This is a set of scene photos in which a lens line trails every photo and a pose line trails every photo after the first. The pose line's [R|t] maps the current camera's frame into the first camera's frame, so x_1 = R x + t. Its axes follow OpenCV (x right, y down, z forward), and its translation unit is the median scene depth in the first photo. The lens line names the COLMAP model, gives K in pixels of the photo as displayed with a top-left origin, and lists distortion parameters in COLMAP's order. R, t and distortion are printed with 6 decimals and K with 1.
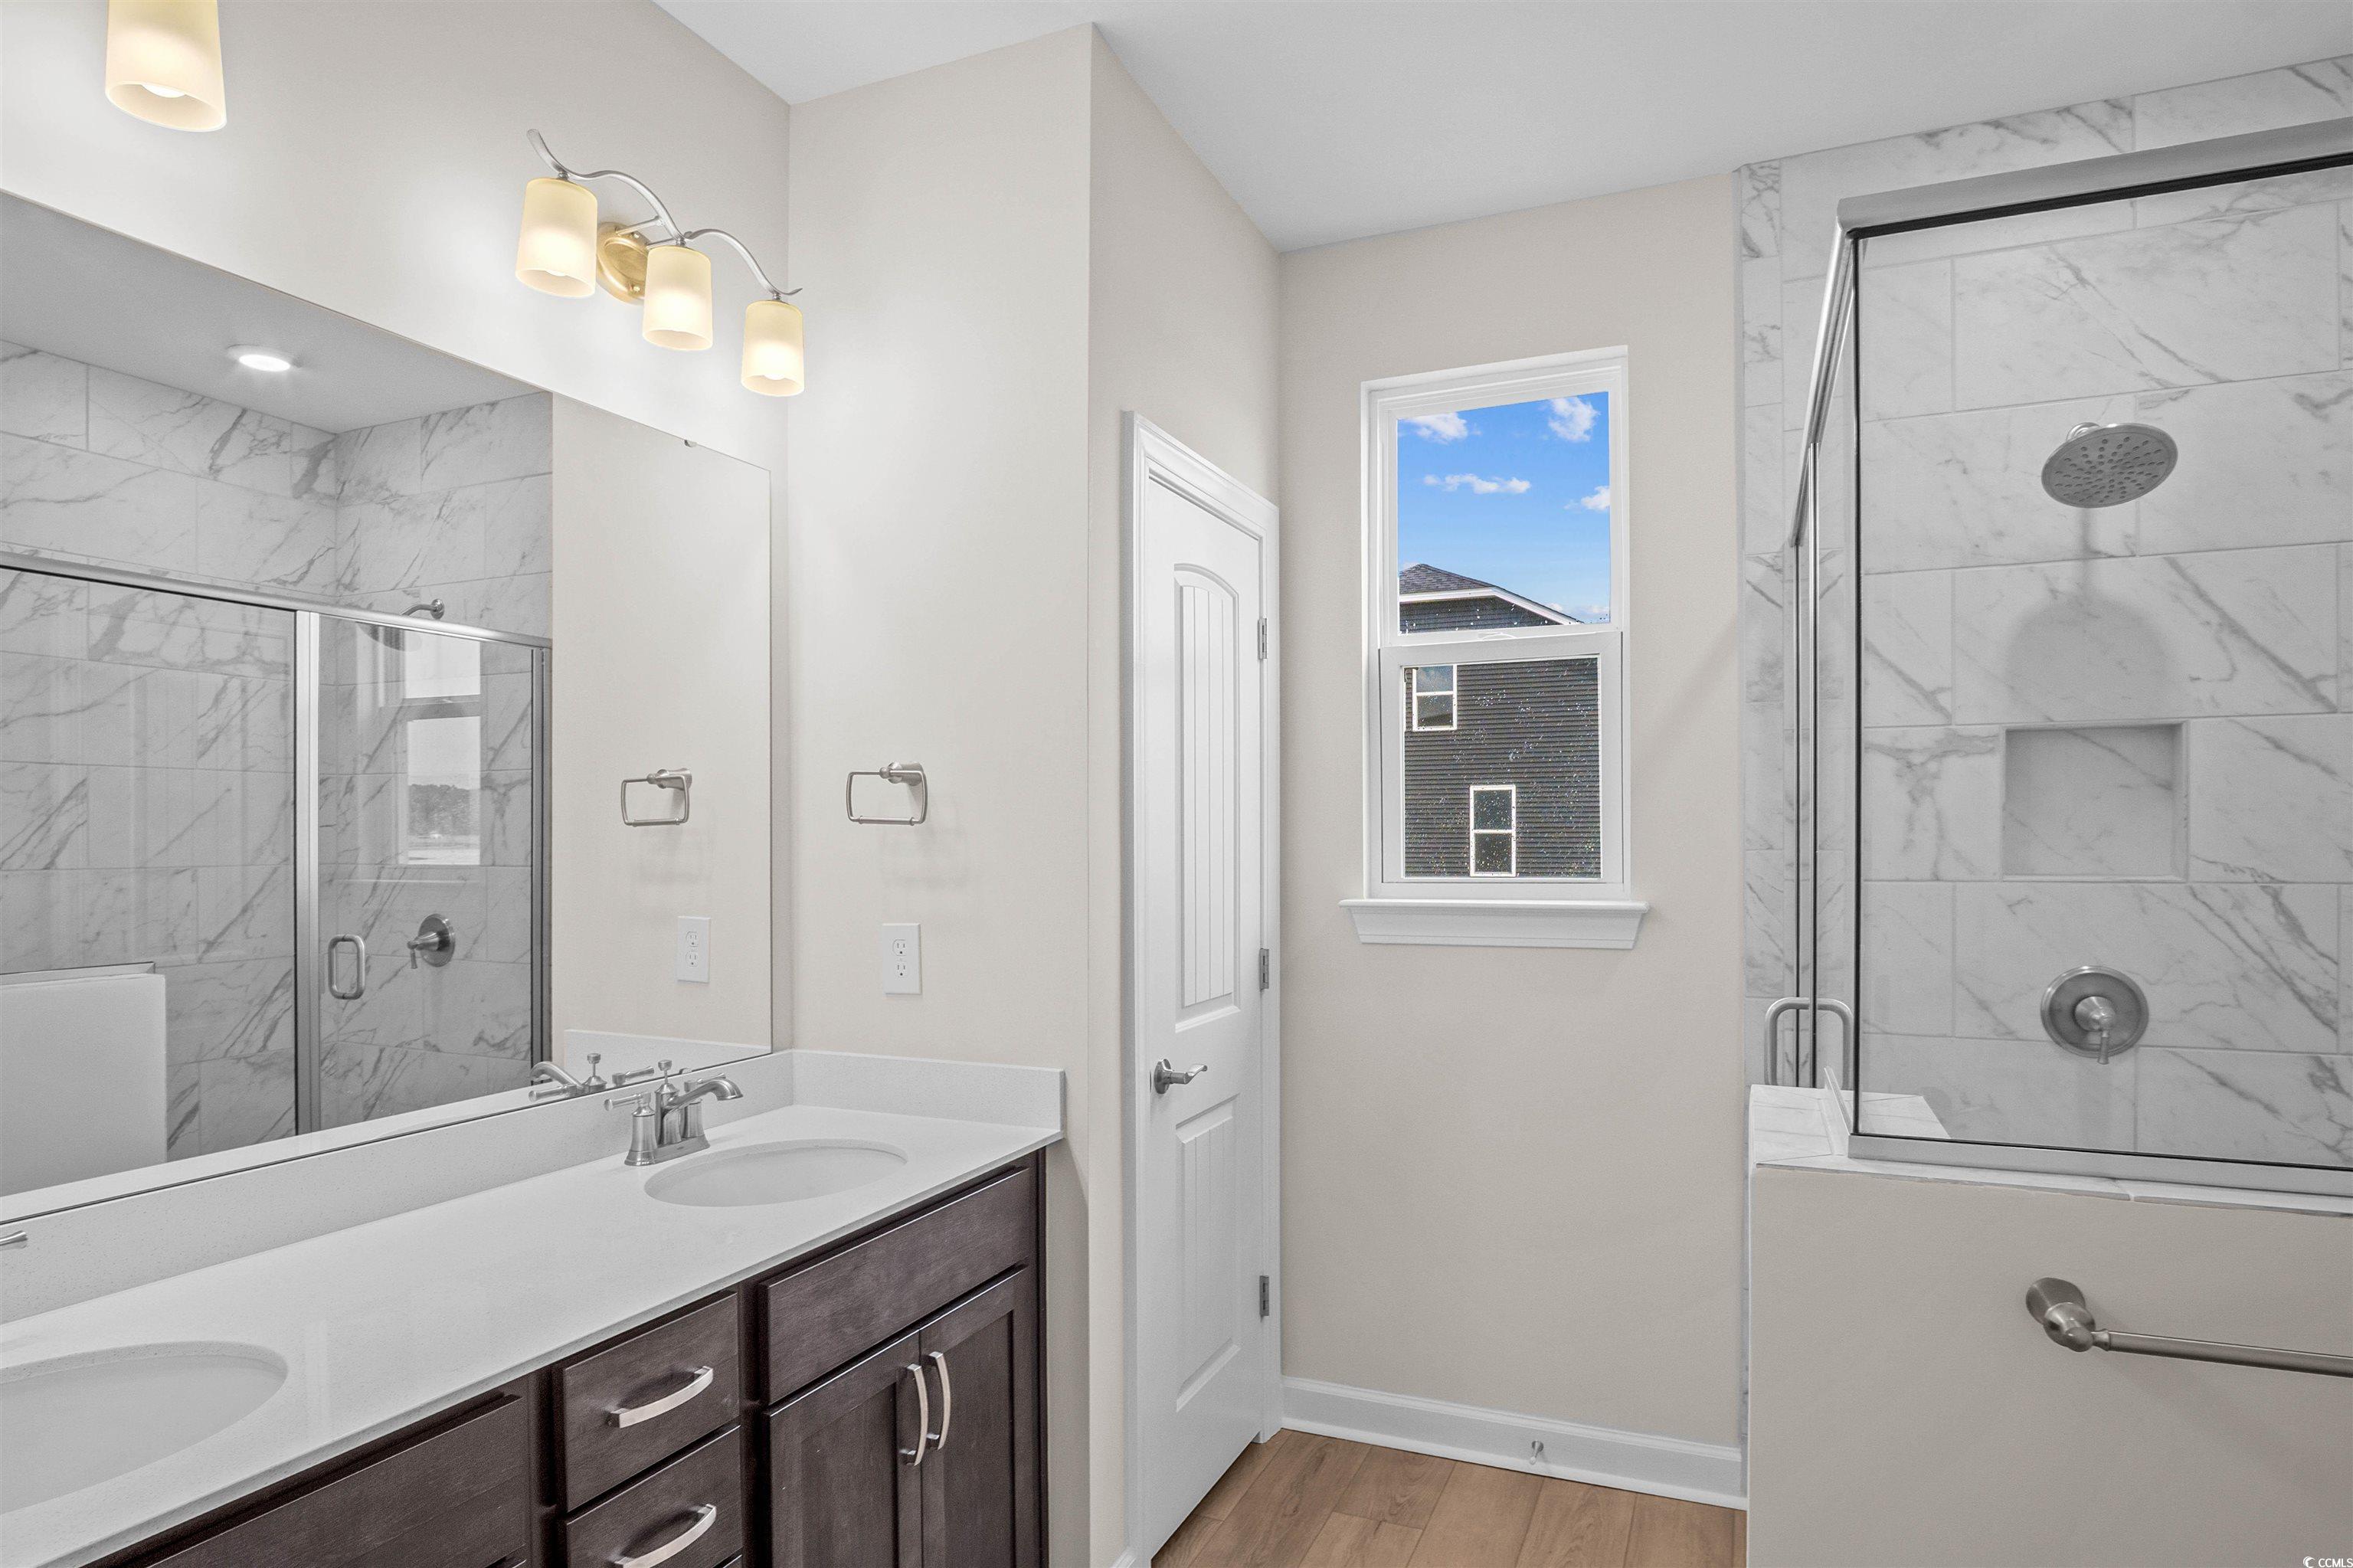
lens RADIAL K [[1349.9, 0, 1170.2], [0, 1349.9, 851.7], [0, 0, 1]] dist [-0.023295, 0.000483]
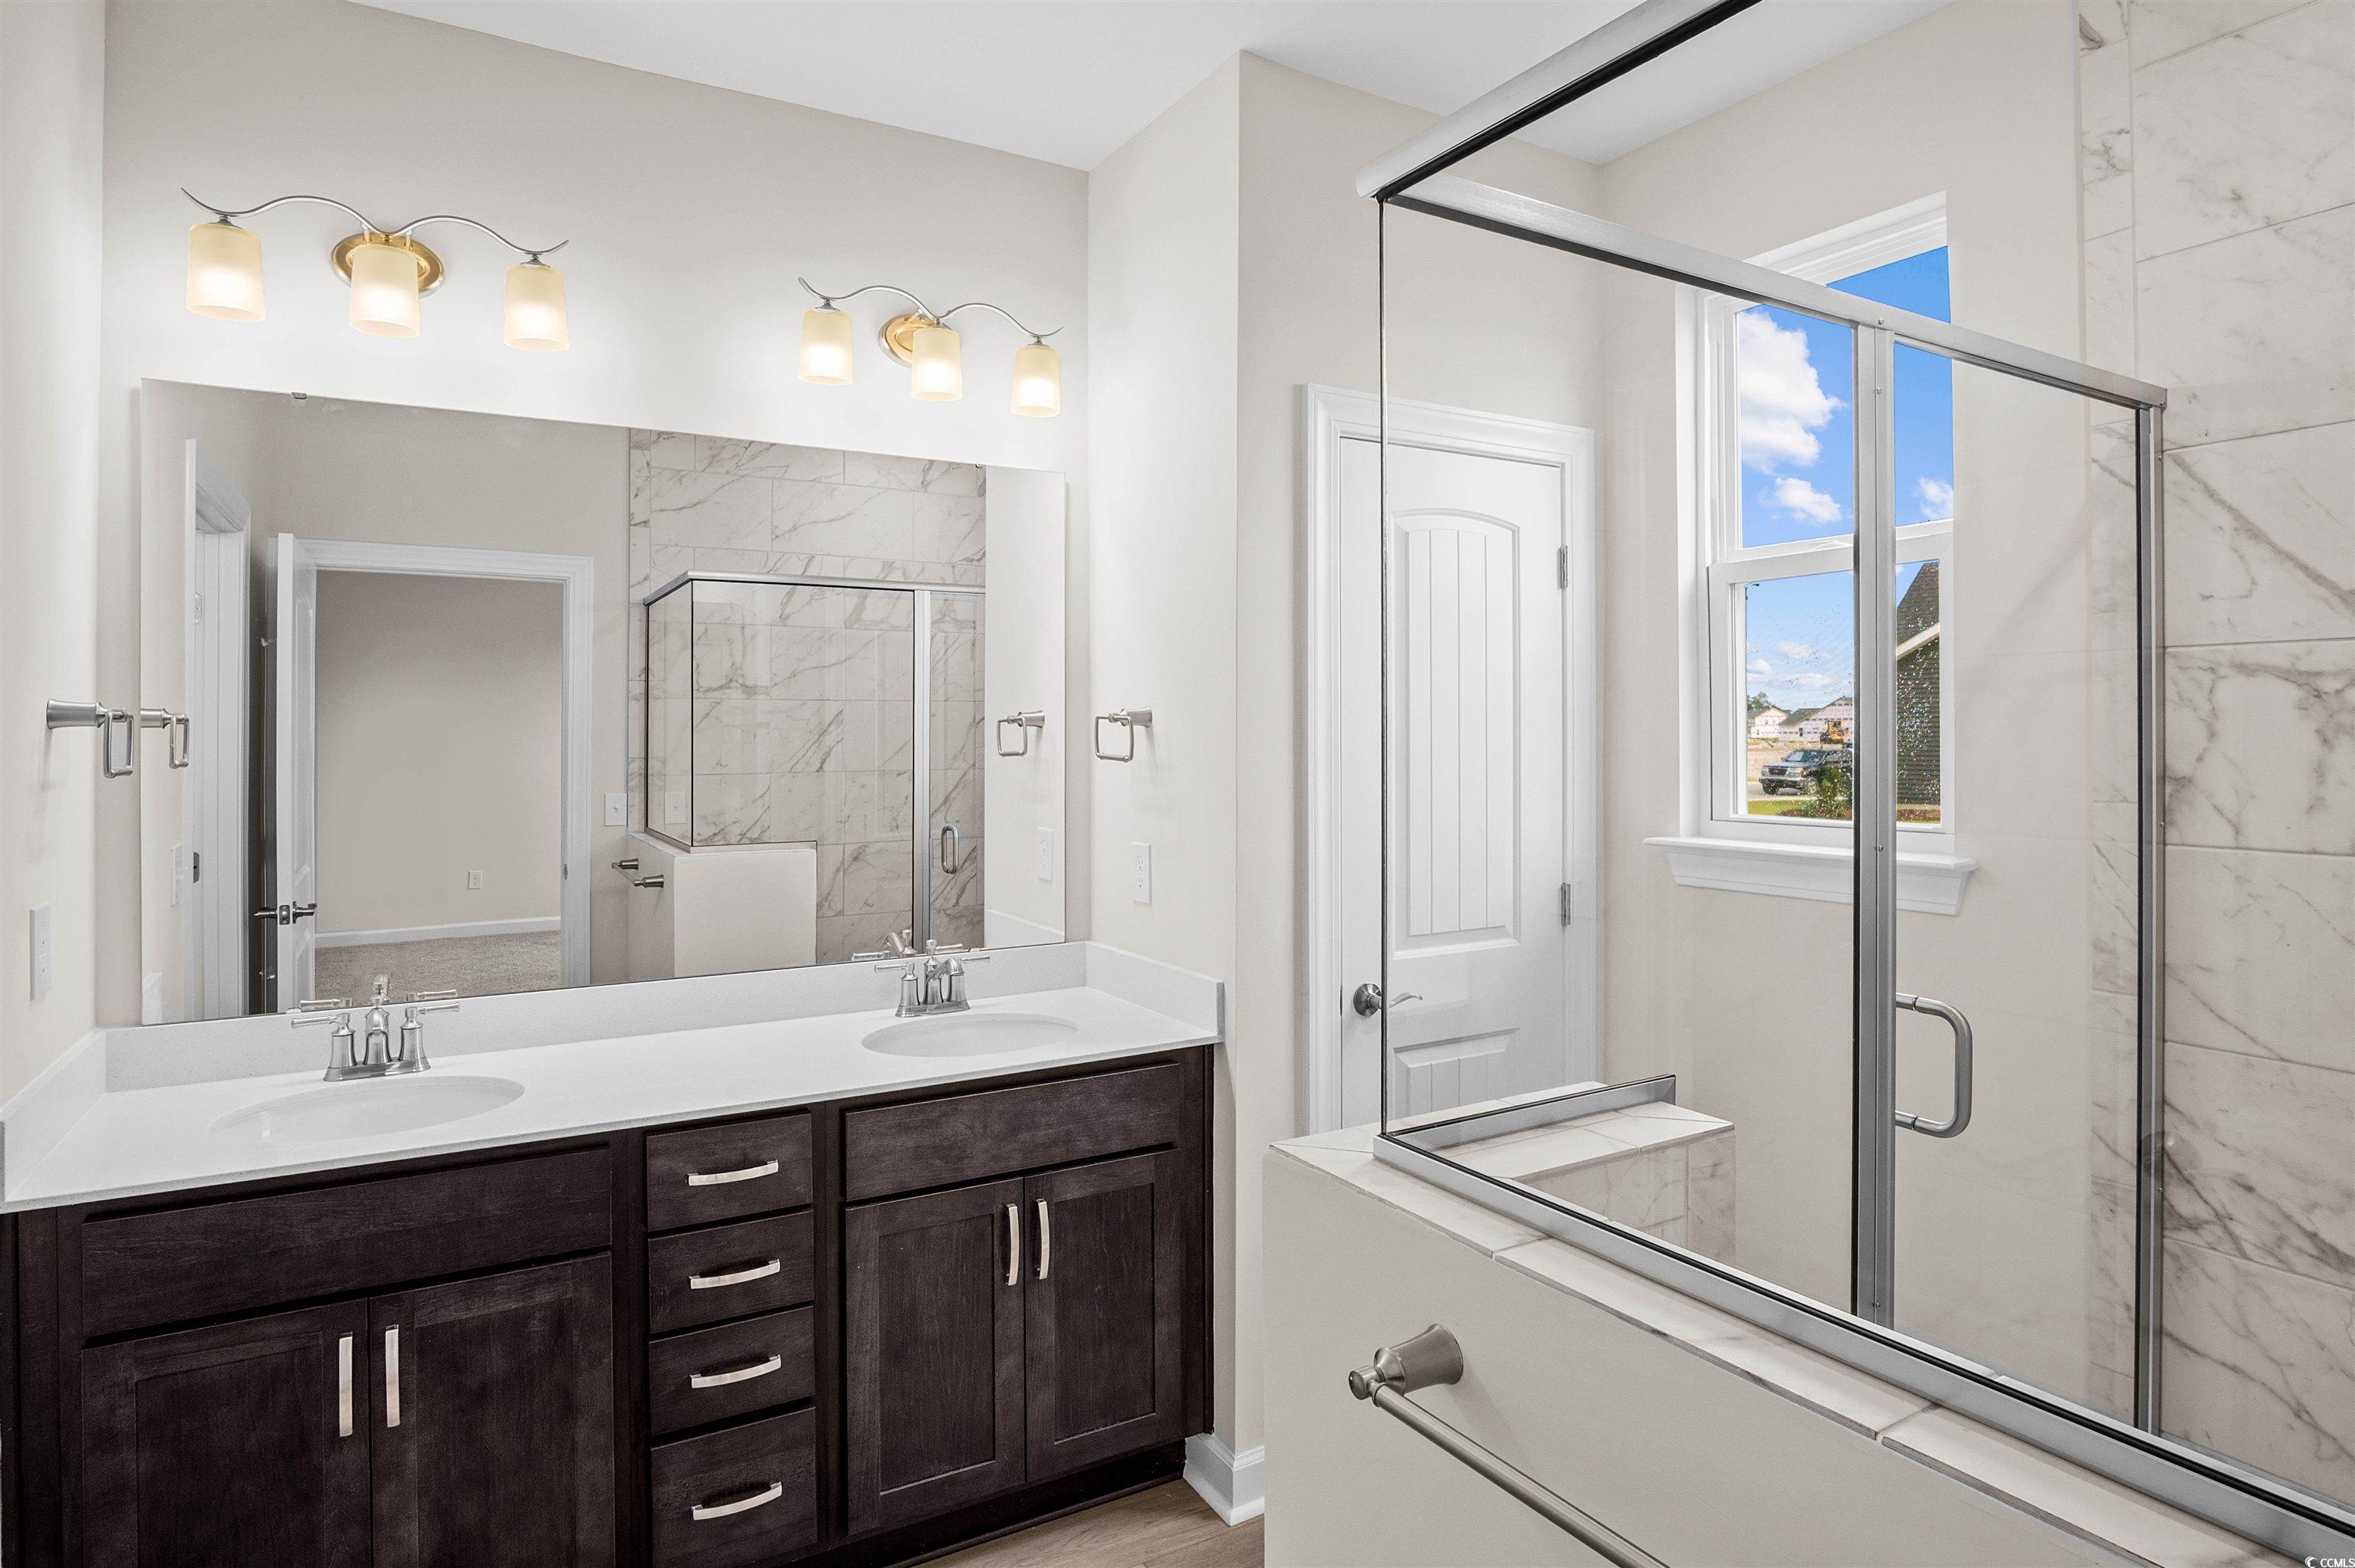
lens RADIAL K [[1308.6, 0, 1173.6], [0, 1308.6, 728.1], [0, 0, 1]] dist [-0.018313, -0.000688]
pose [[0.811034, 0.001095, -0.584998, 0.527965], [-0.008224, 0.999921, -0.009530, -0.039521], [0.584941, 0.012540, 0.810979, 0.087331]]
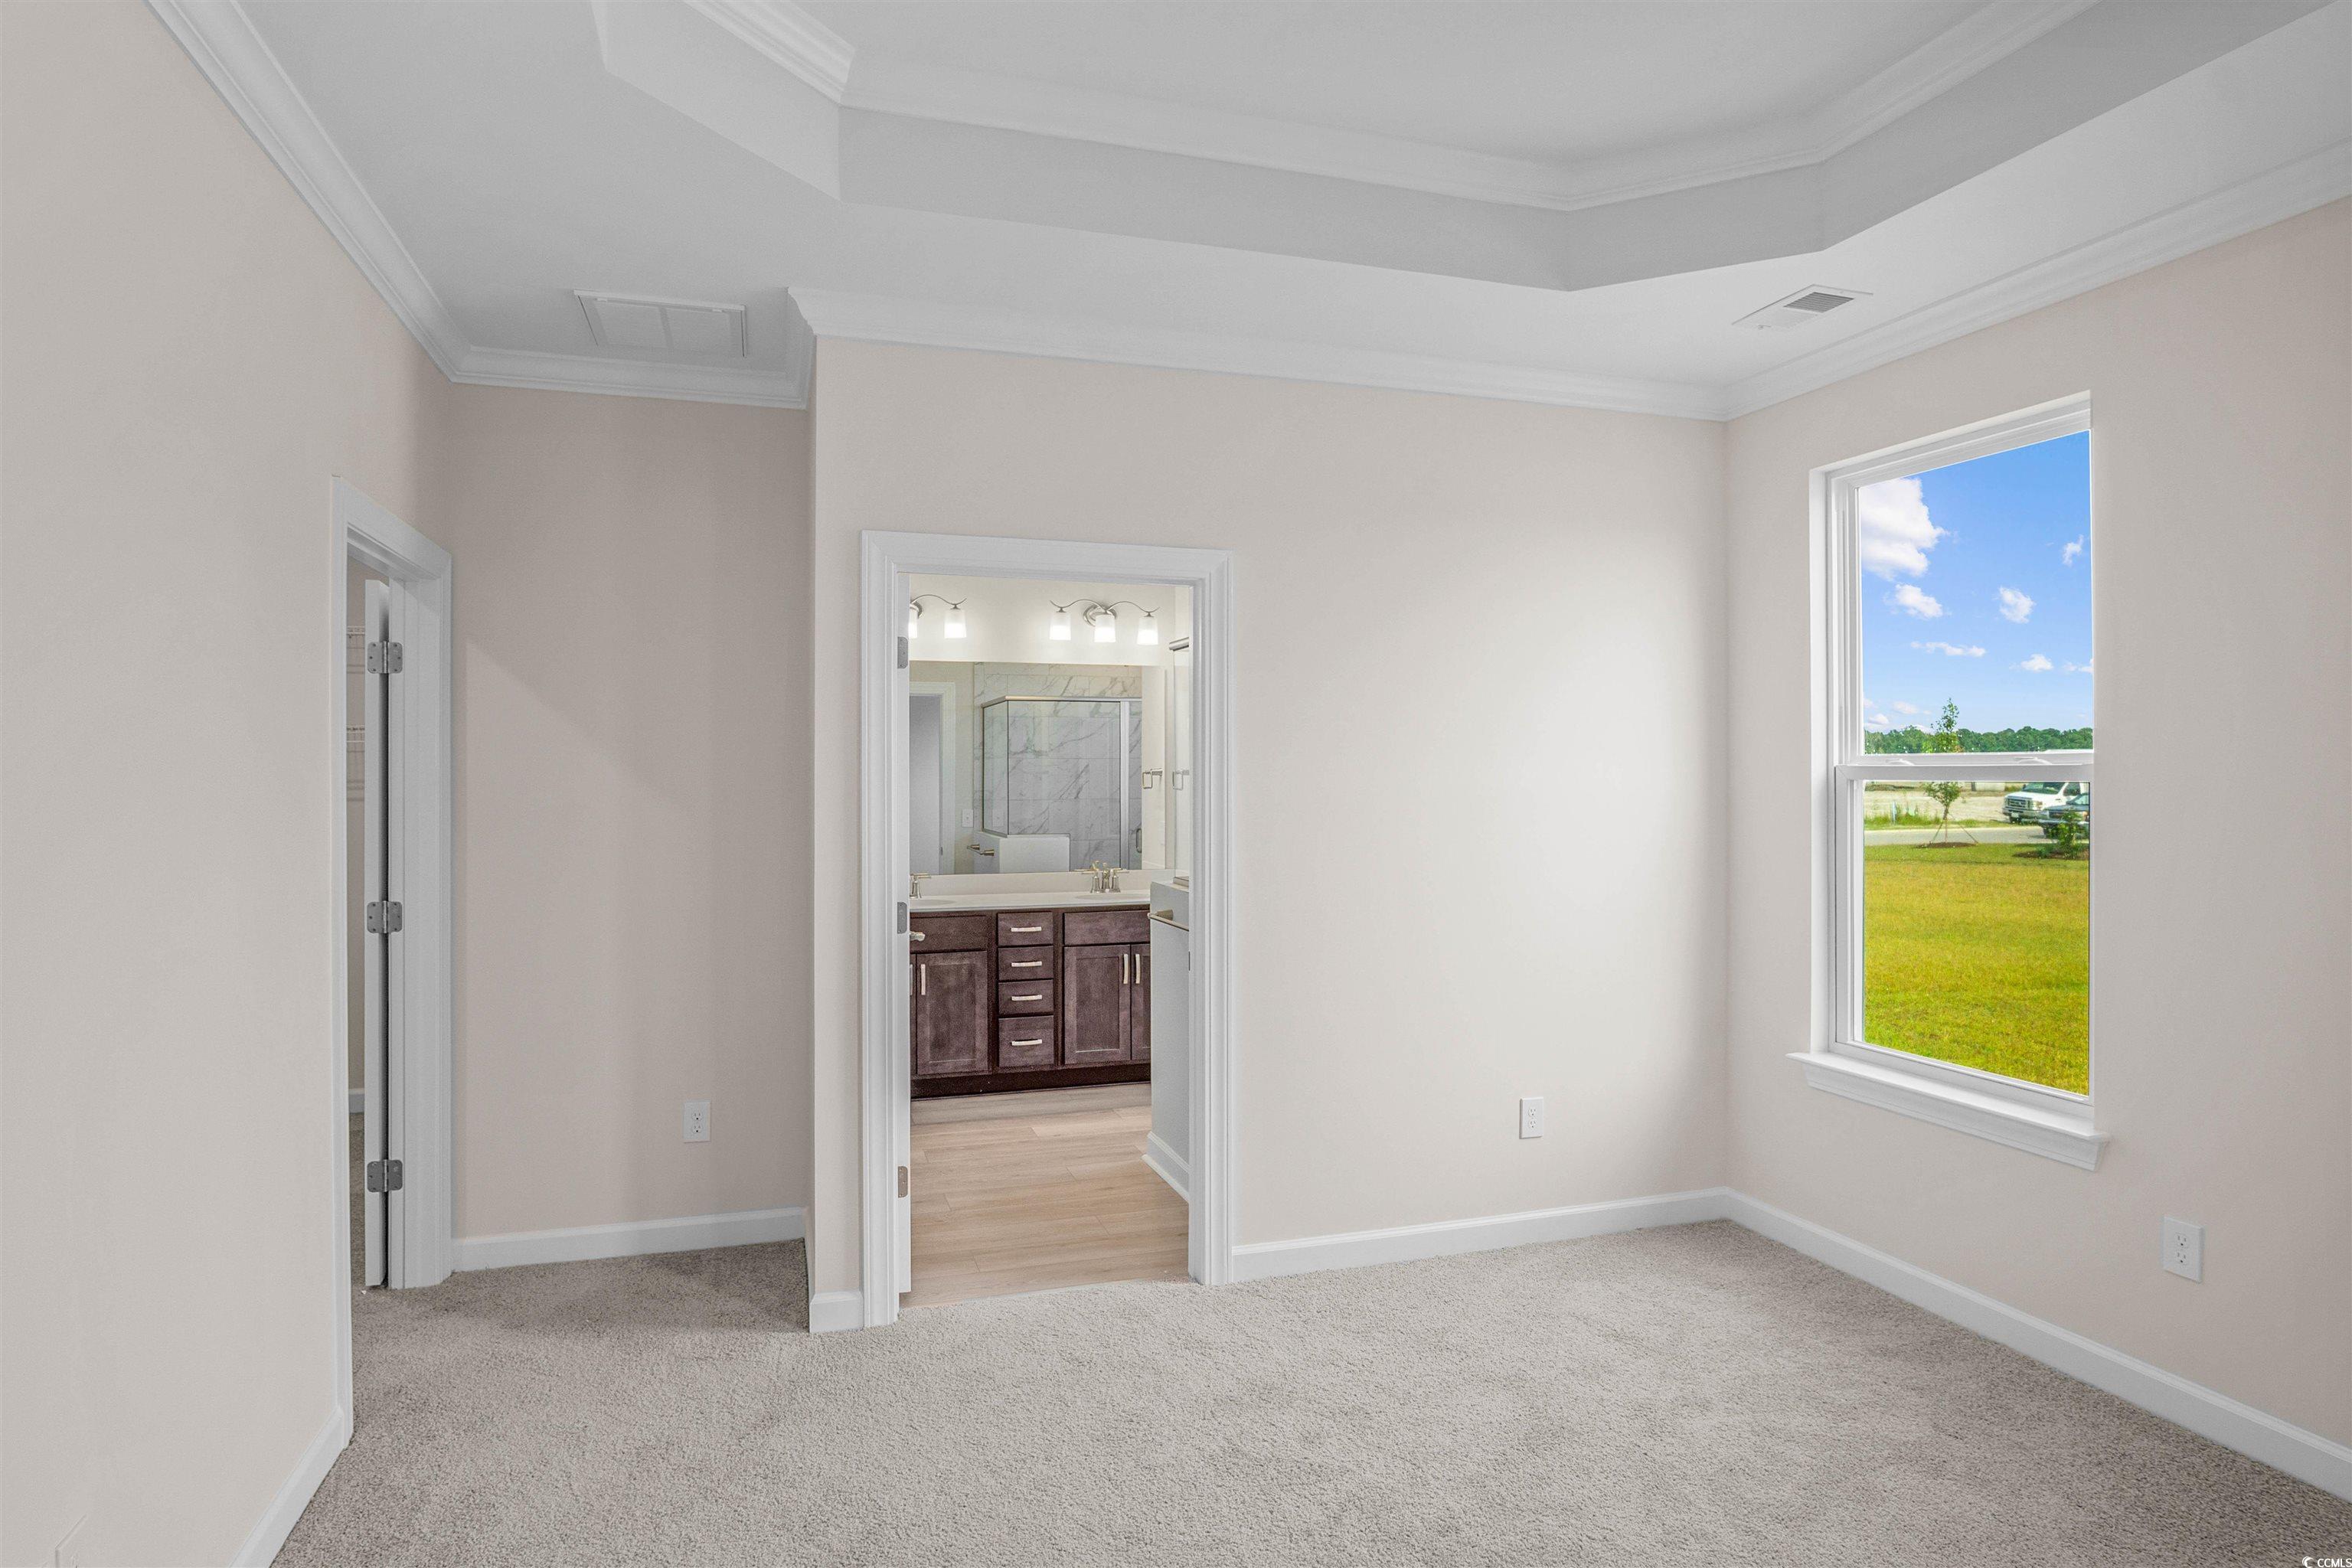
lens RADIAL K [[1269.4, 0, 1176.0], [0, 1269.4, 784.0], [0, 0, 1]] dist [-0.000635, 0.000246]
pose [[0.669504, 0.008966, -0.742754, 1.843214], [-0.011943, 0.999928, 0.001305, -0.036381], [0.742712, 0.007997, 0.669563, -0.839308]]
